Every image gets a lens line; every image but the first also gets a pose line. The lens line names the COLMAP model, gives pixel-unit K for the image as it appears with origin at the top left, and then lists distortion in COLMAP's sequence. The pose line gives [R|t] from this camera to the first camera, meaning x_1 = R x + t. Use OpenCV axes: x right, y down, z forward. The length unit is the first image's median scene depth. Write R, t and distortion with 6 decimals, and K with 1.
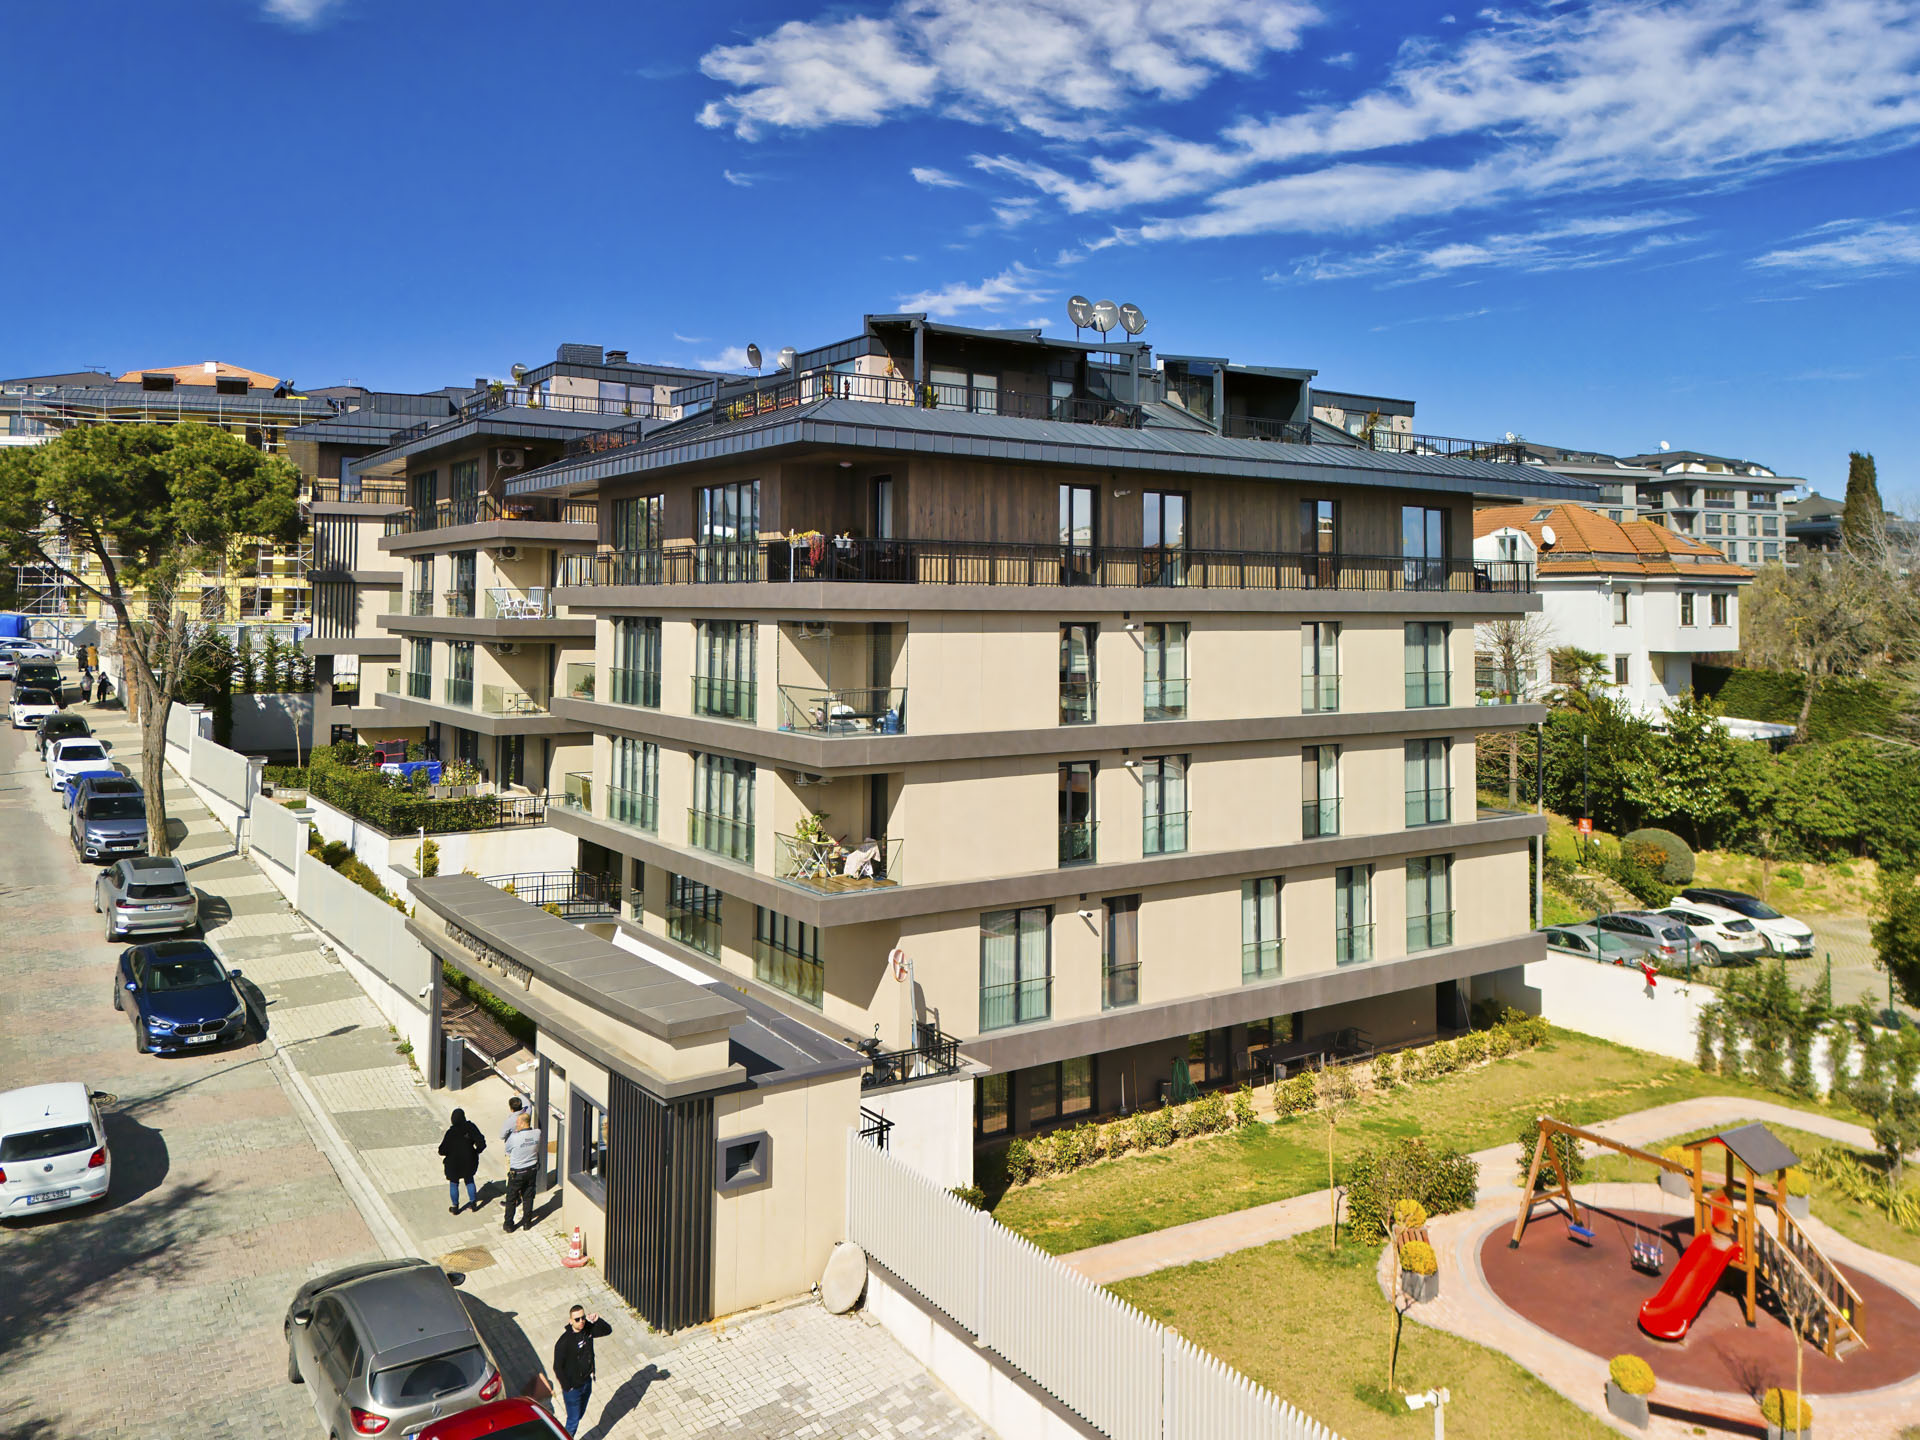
lens RADIAL K [[1460.9, 0, 976.8], [0, 1460.9, 676.1], [0, 0, 1]] dist [0.042514, -0.064869]
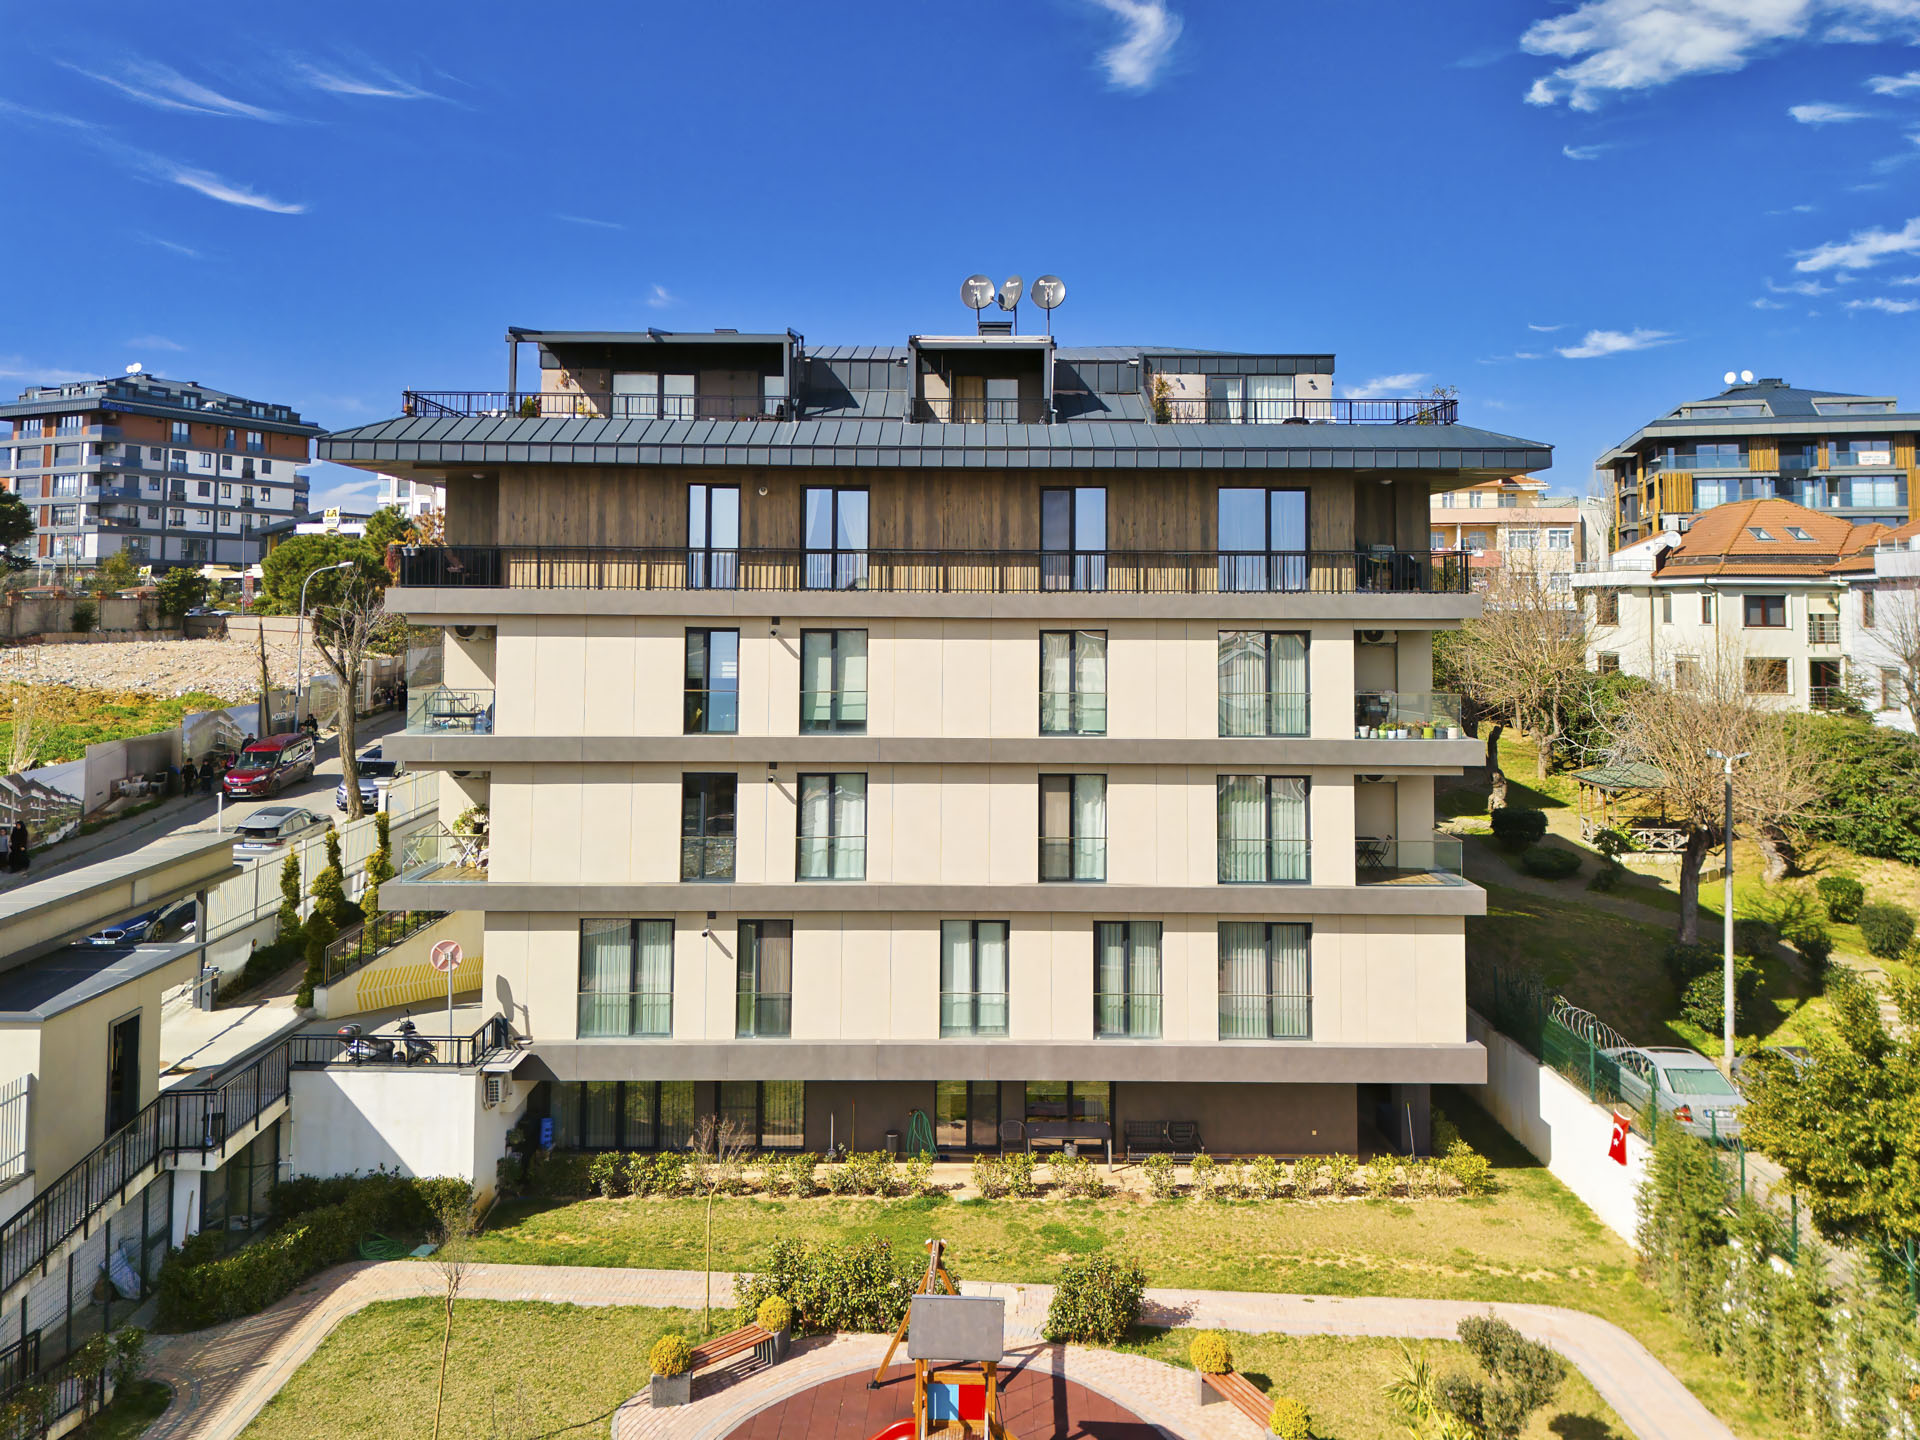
lens RADIAL K [[1460.9, 0, 954.4], [0, 1460.9, 667.7], [0, 0, 1]] dist [0.042514, -0.064869]
pose [[0.830240, 0.017540, -0.557130, 0.660724], [-0.024320, 0.999693, -0.004769, -0.009292], [0.556876, 0.017509, 0.830411, 0.259343]]
